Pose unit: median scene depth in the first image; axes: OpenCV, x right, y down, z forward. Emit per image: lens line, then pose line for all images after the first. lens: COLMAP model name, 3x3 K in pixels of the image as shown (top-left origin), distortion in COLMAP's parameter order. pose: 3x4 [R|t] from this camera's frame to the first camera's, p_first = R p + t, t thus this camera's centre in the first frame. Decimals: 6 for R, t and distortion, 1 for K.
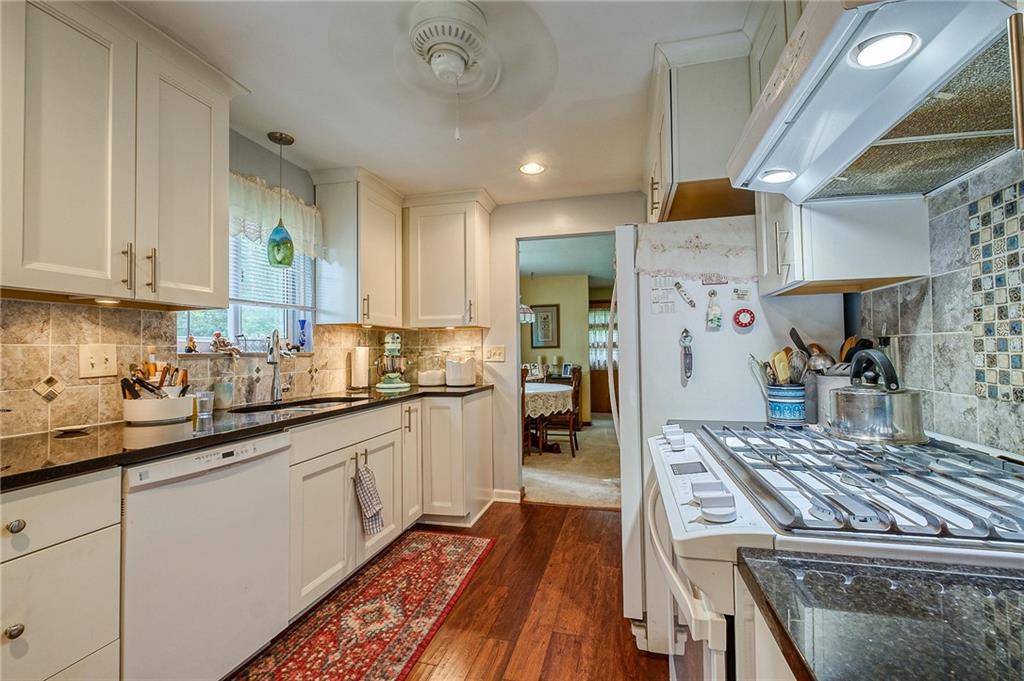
lens RADIAL K [[446.1, 0, 514.4], [0, 446.1, 337.6], [0, 0, 1]] dist [-0.004844, -0.001595]
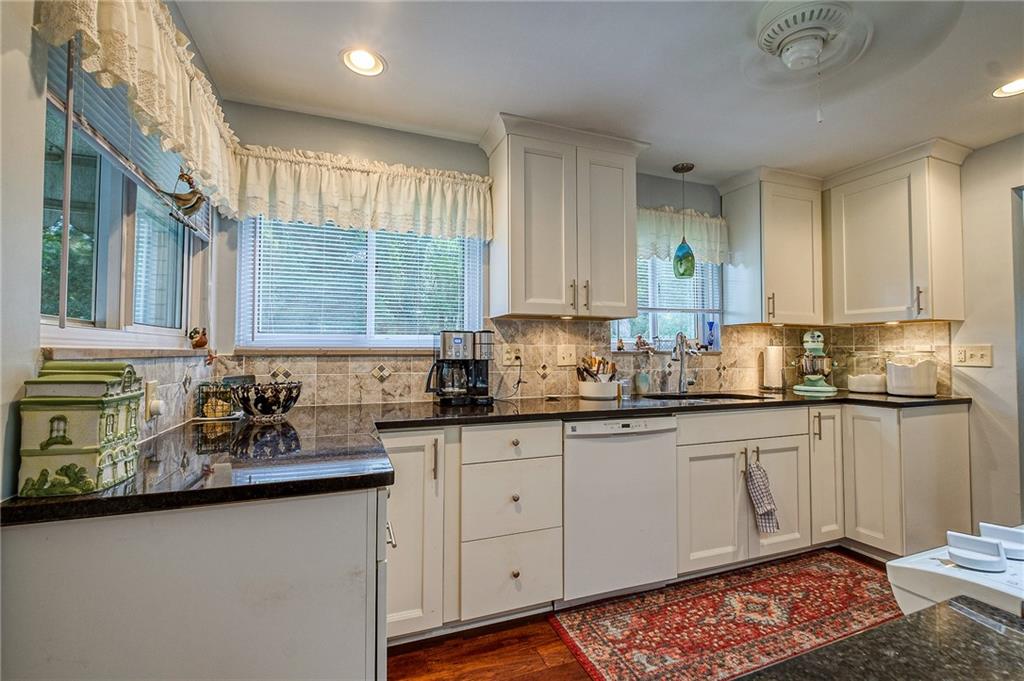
lens RADIAL K [[446.1, 0, 512.7], [0, 446.1, 339.8], [0, 0, 1]] dist [-0.004844, -0.001595]
pose [[0.566264, -0.011053, -0.824150, 0.181180], [0.017804, 0.999841, -0.001176, -0.003199], [0.824032, -0.014007, 0.566371, -0.034815]]
